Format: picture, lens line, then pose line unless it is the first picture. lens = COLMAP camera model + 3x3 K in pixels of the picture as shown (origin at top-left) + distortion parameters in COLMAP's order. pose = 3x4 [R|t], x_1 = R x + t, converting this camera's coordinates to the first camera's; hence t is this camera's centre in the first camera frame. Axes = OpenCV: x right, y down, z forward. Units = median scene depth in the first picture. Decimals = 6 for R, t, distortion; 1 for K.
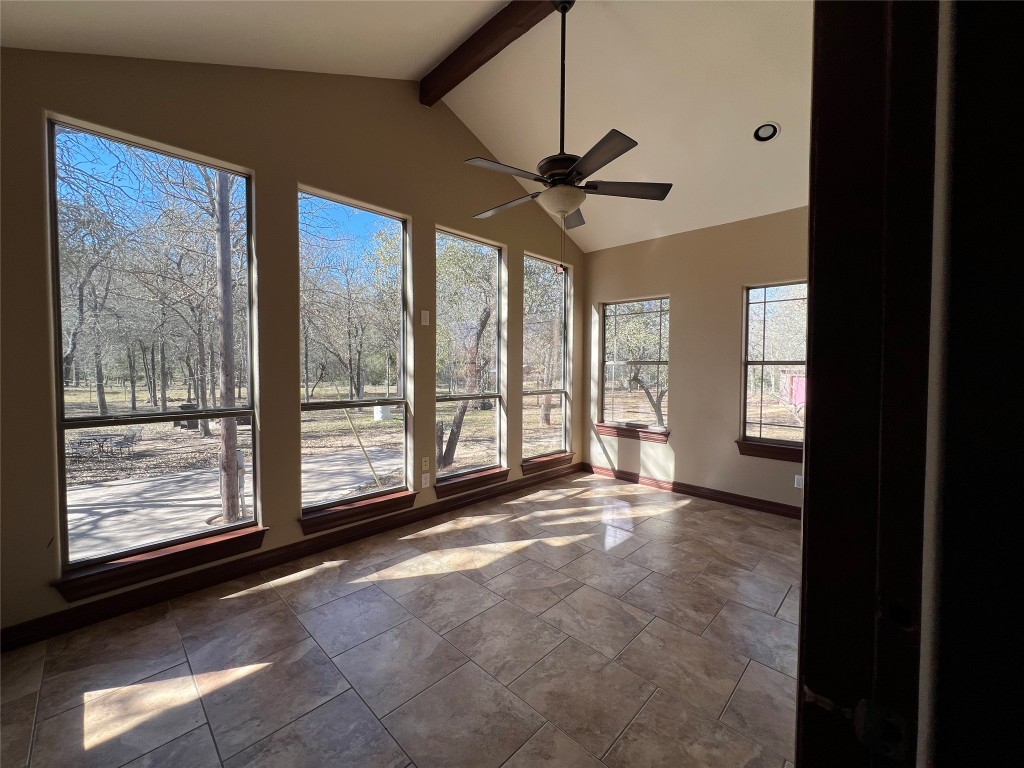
lens RADIAL K [[409.6, 0, 508.4], [0, 409.6, 382.0], [0, 0, 1]] dist [-0.003569, 0.000315]
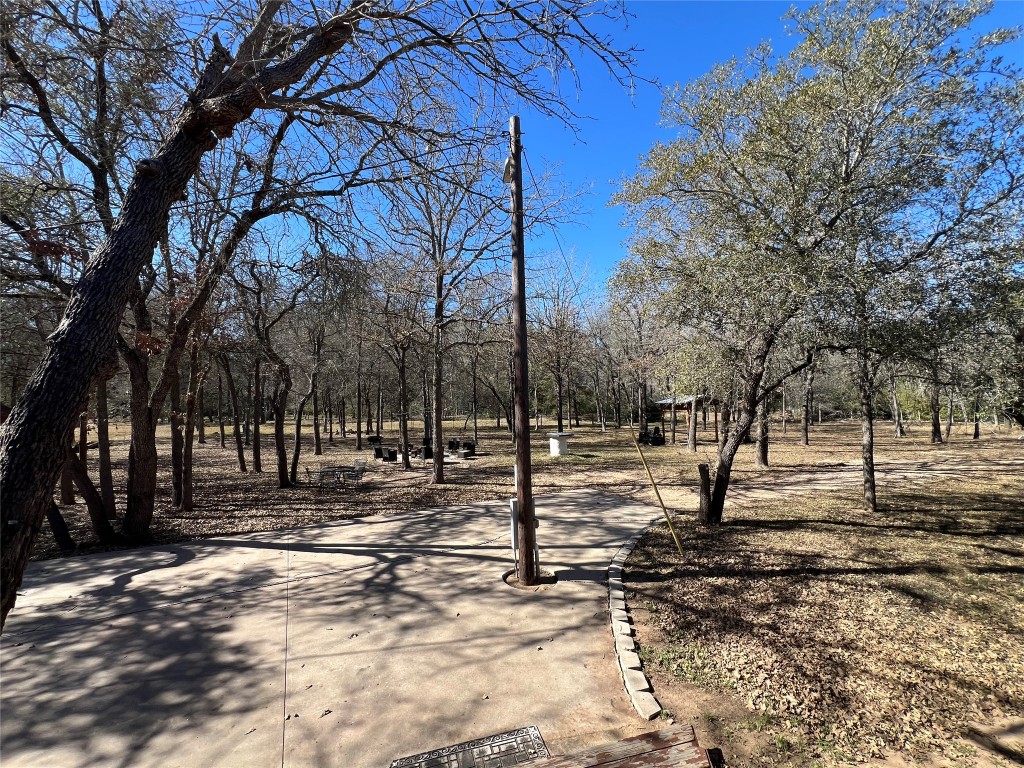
lens RADIAL K [[409.6, 0, 510.9], [0, 409.6, 378.4], [0, 0, 1]] dist [-0.003569, 0.000315]
pose [[0.960337, -0.031895, -0.277013, -0.959003], [0.008138, 0.996219, -0.086491, -0.026281], [0.278724, 0.080806, 0.956966, 0.284051]]
